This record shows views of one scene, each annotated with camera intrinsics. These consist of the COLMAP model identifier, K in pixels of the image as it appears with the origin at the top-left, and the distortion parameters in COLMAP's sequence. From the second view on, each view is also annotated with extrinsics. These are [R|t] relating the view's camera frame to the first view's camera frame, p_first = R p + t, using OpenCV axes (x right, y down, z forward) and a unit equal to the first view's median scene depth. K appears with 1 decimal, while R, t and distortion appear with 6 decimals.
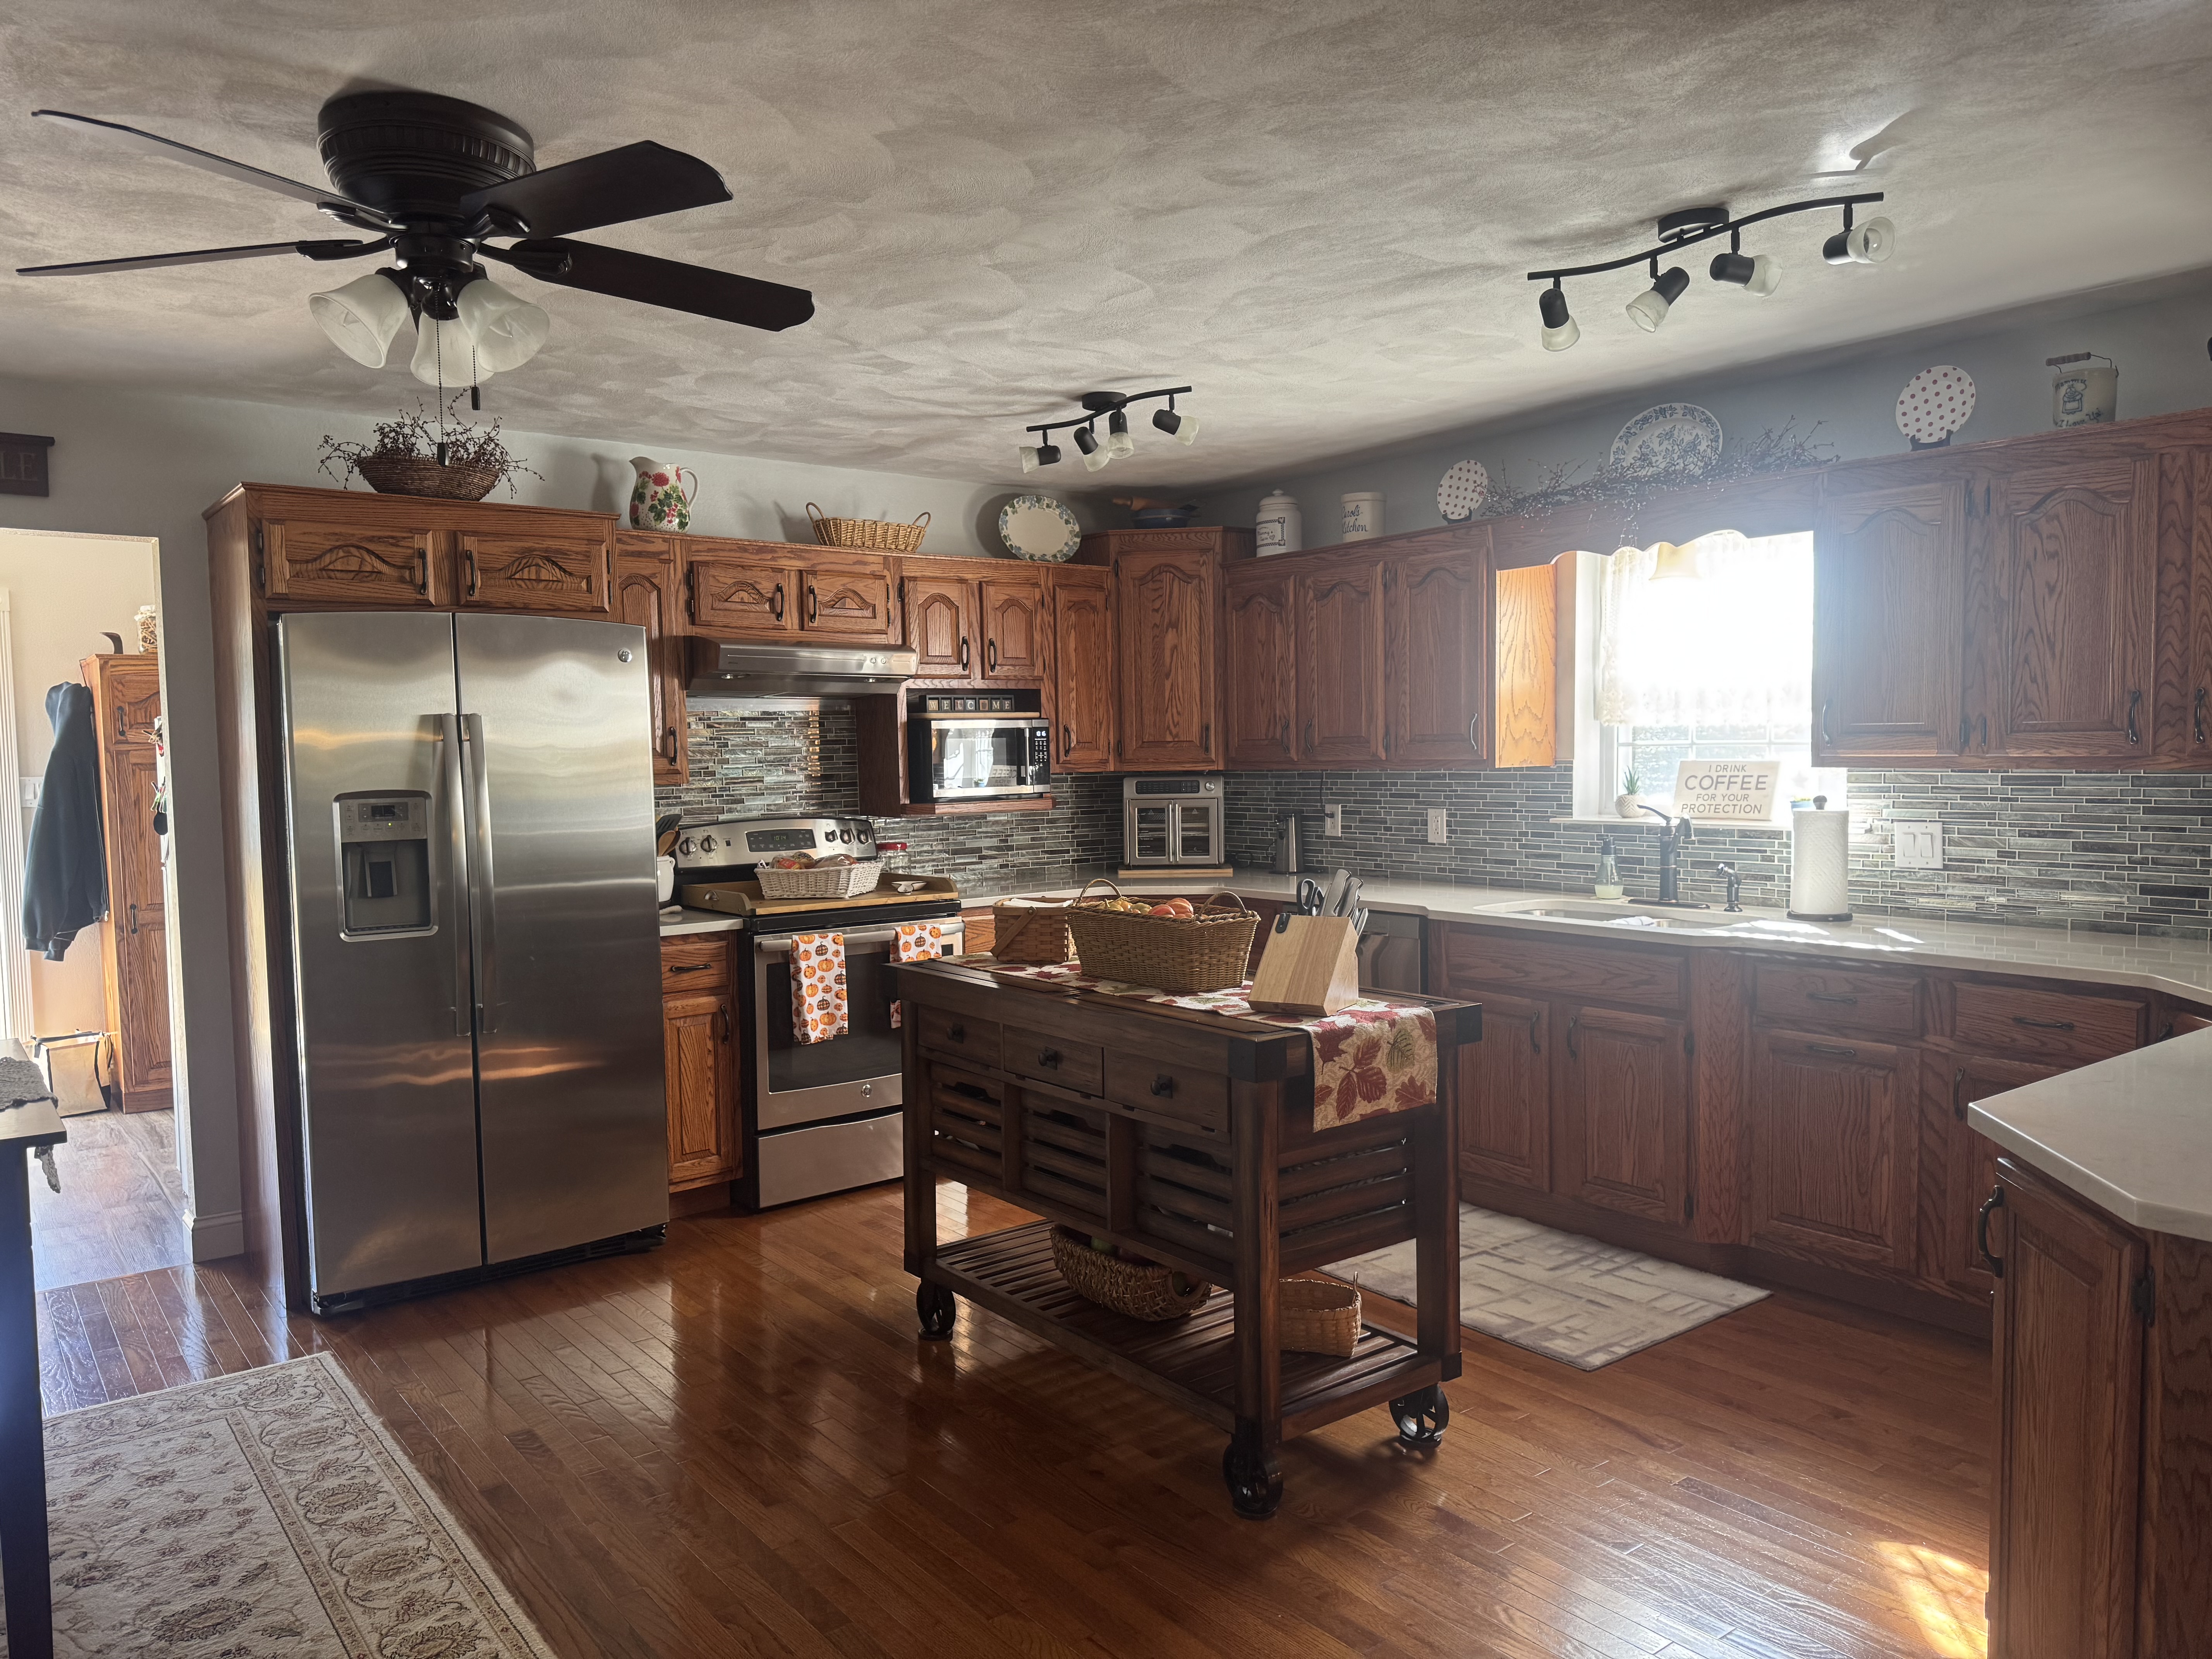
lens RADIAL K [[1571.4, 0, 1113.9], [0, 1571.4, 827.4], [0, 0, 1]] dist [0.038575, -0.038103]
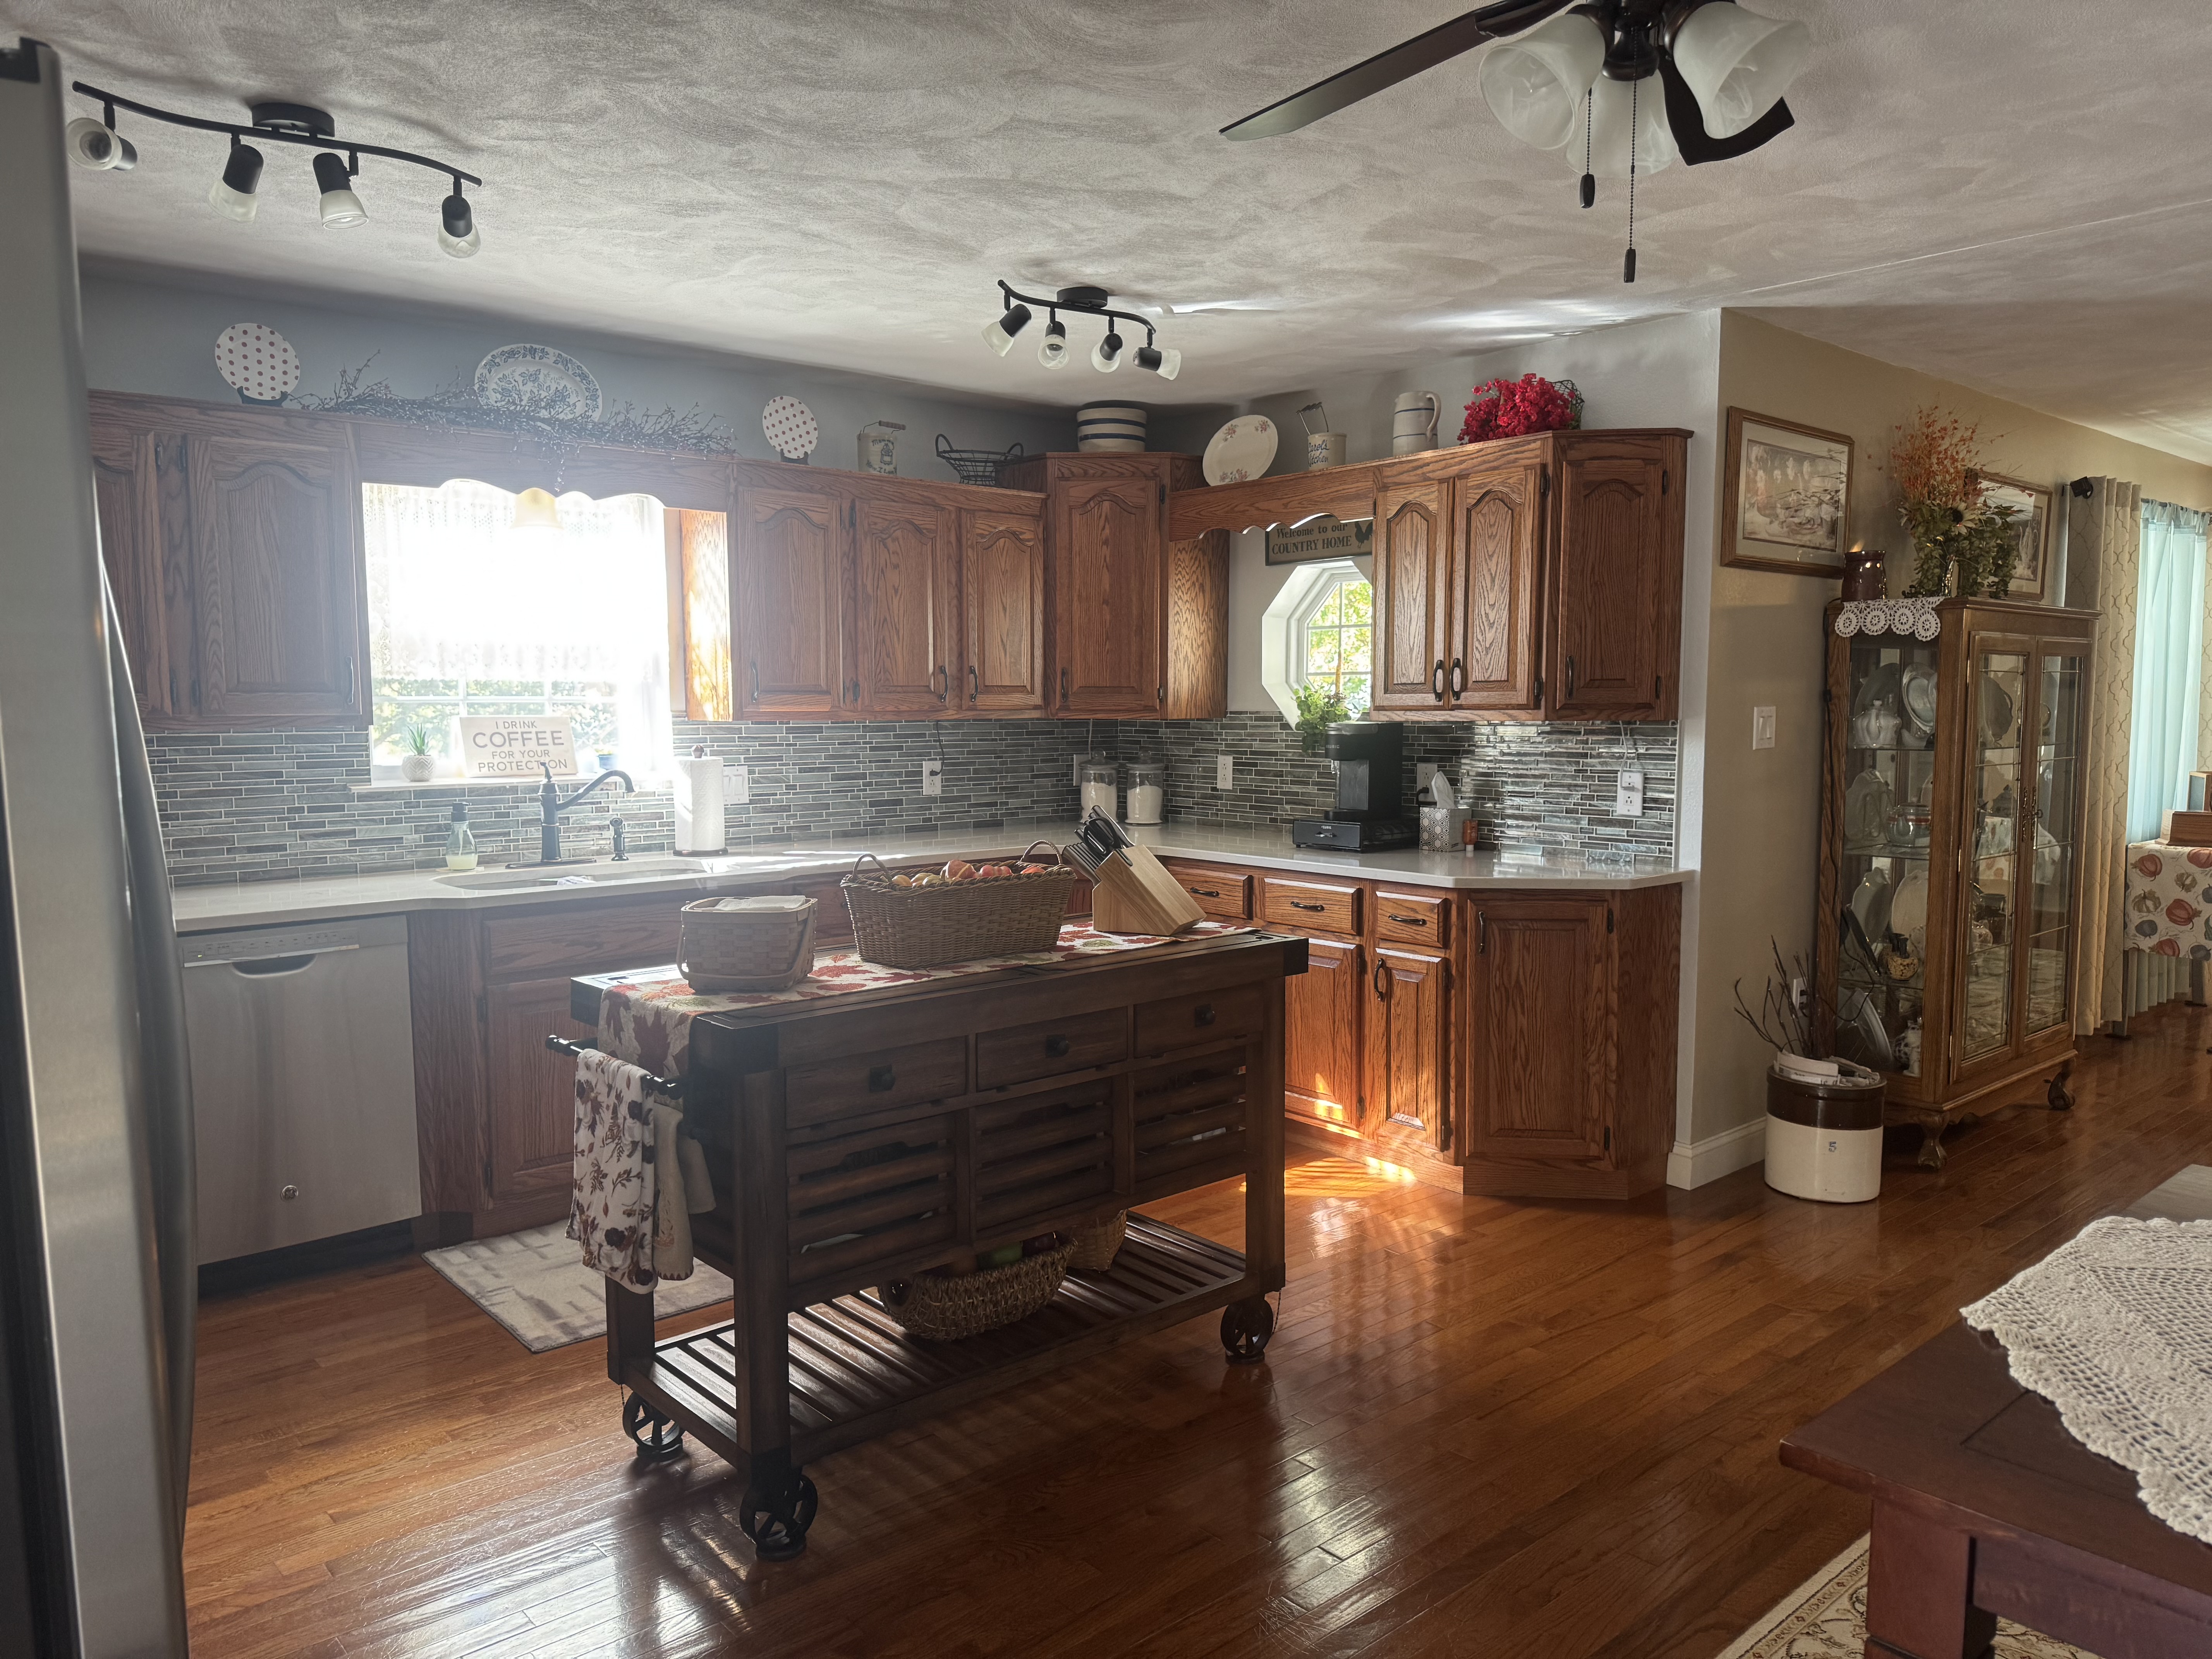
lens RADIAL K [[1571.4, 0, 1048.3], [0, 1571.4, 835.1], [0, 0, 1]] dist [0.038575, -0.038103]
pose [[-0.046162, -0.069720, 0.996498, -0.713886], [0.058445, 0.995664, 0.072369, -0.024158], [-0.997223, 0.061581, -0.041887, 0.824732]]
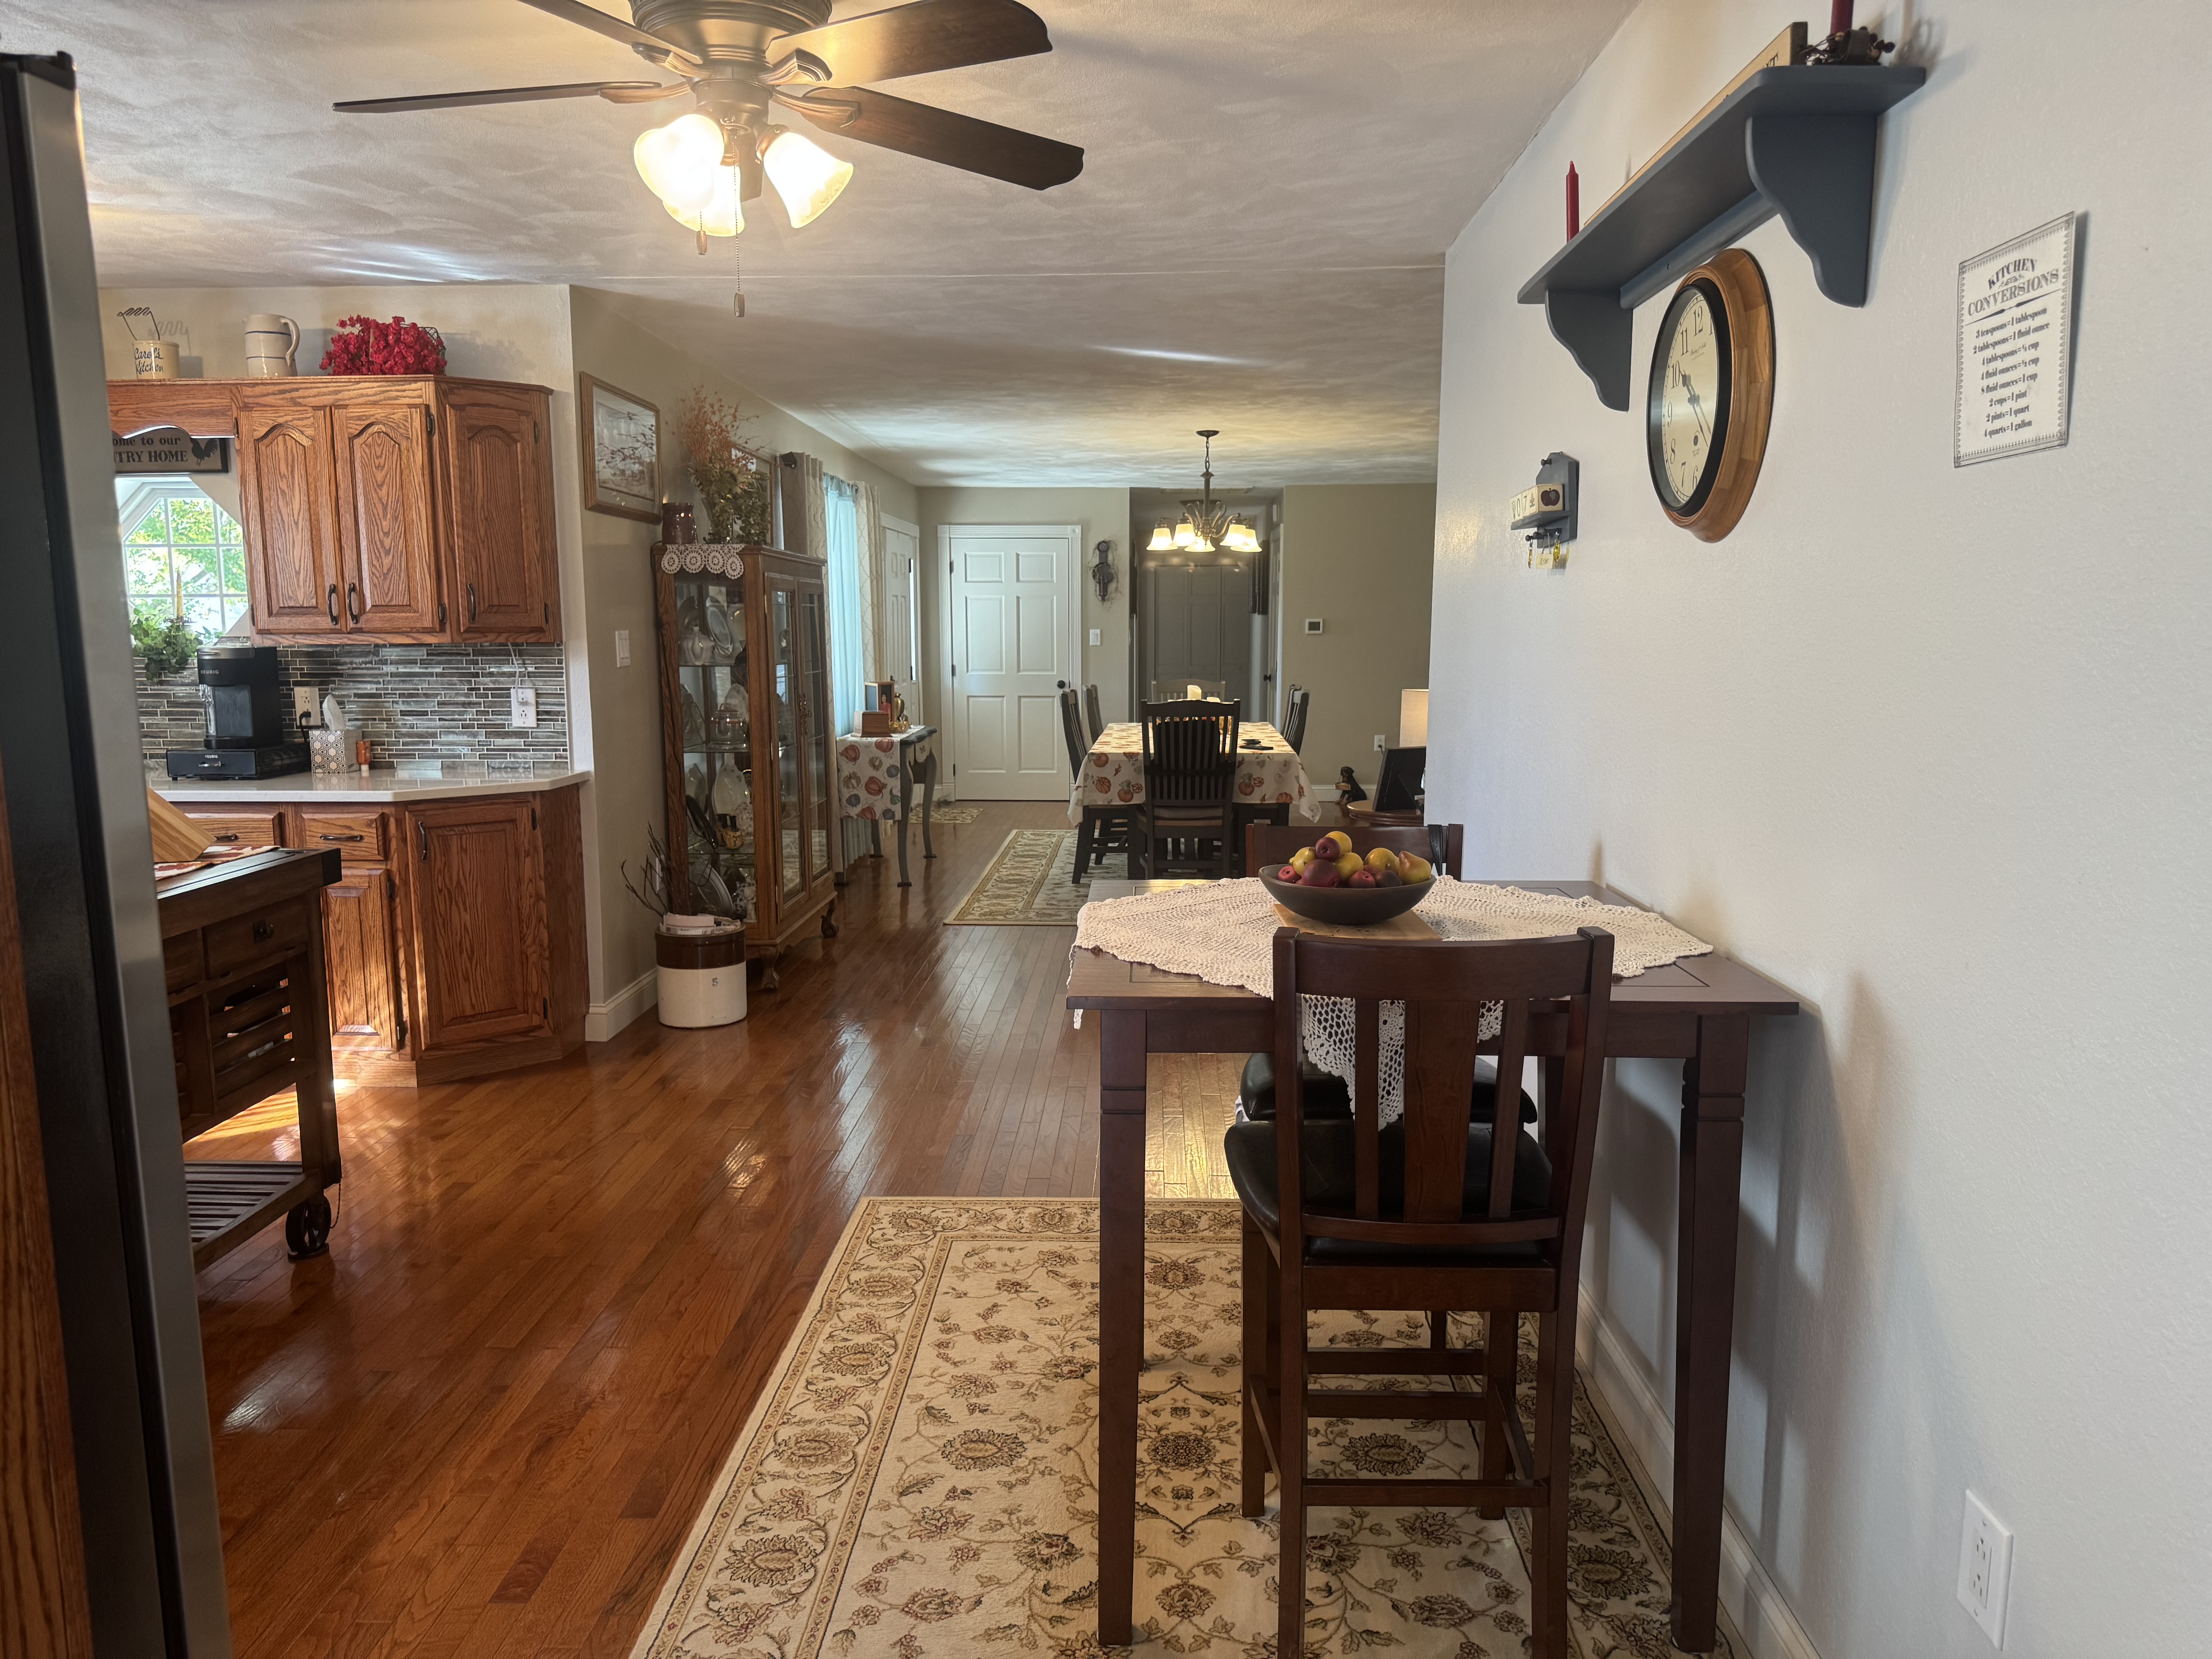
lens RADIAL K [[1571.4, 0, 1107.3], [0, 1571.4, 829.0], [0, 0, 1]] dist [0.038575, -0.038103]
pose [[-0.768616, -0.064812, 0.636419, -0.783418], [0.049420, 0.985865, 0.160084, -0.032061], [-0.637799, 0.154495, -0.754549, 1.032462]]
